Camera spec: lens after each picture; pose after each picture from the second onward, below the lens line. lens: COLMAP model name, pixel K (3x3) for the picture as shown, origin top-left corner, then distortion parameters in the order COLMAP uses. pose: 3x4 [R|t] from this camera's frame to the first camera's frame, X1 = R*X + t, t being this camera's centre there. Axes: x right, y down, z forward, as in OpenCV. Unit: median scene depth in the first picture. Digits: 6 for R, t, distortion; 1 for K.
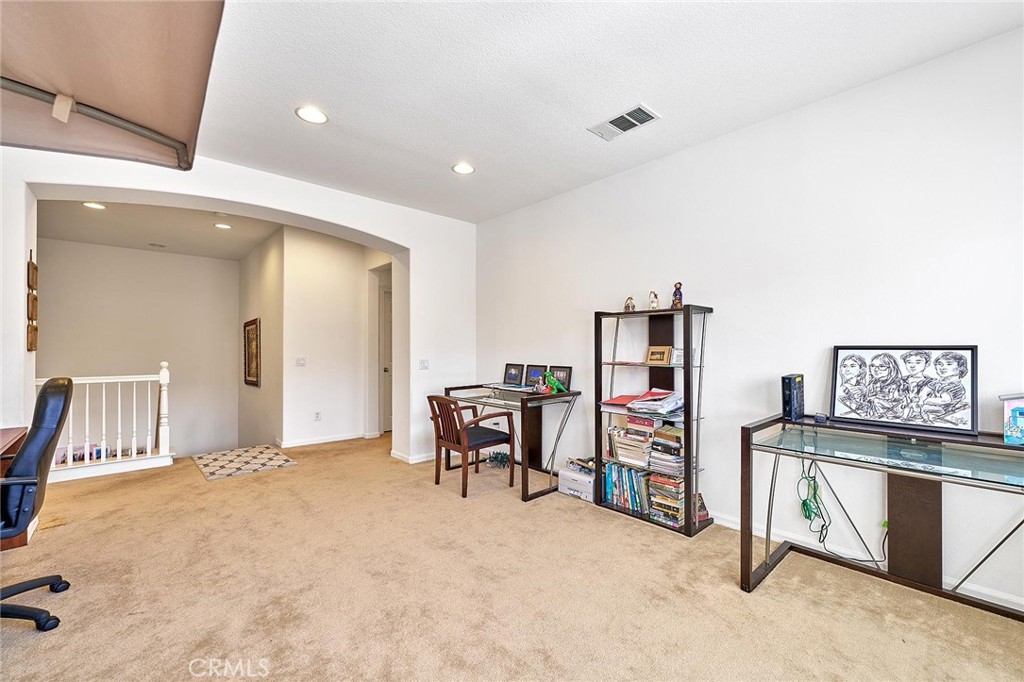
lens RADIAL K [[418.6, 0, 512.5], [0, 418.6, 337.8], [0, 0, 1]] dist [0.000327, 0.000041]
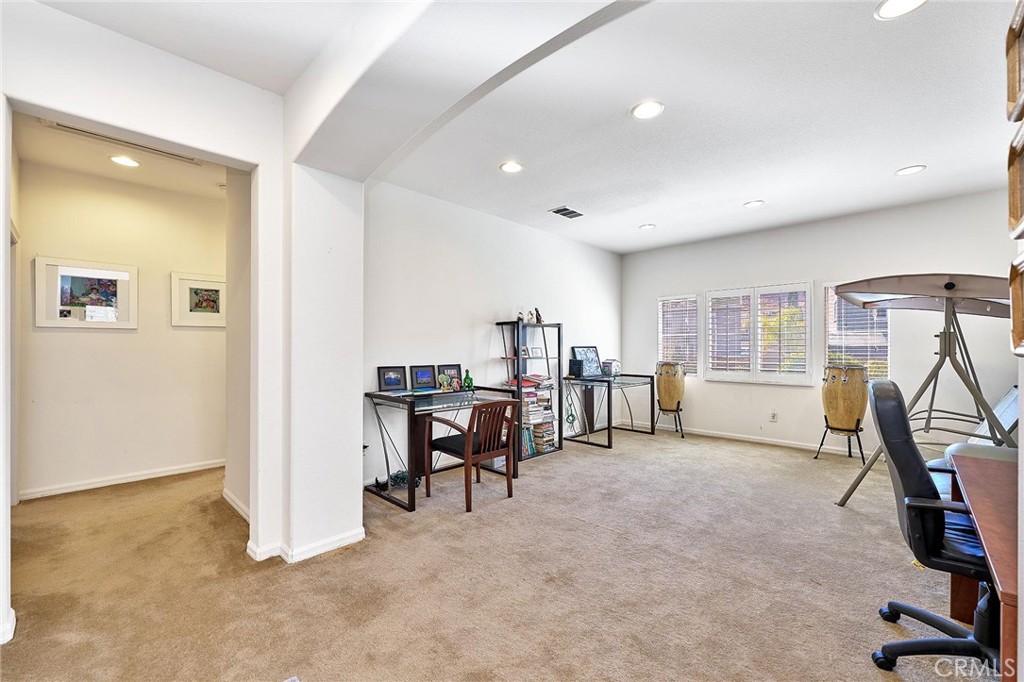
lens RADIAL K [[418.6, 0, 512.5], [0, 418.6, 337.8], [0, 0, 1]] dist [0.000327, 0.000041]
pose [[-0.067407, 0.020047, 0.997524, -1.092113], [-0.026124, 0.999420, -0.021851, 0.022014], [-0.997383, -0.027533, -0.066844, 1.048979]]
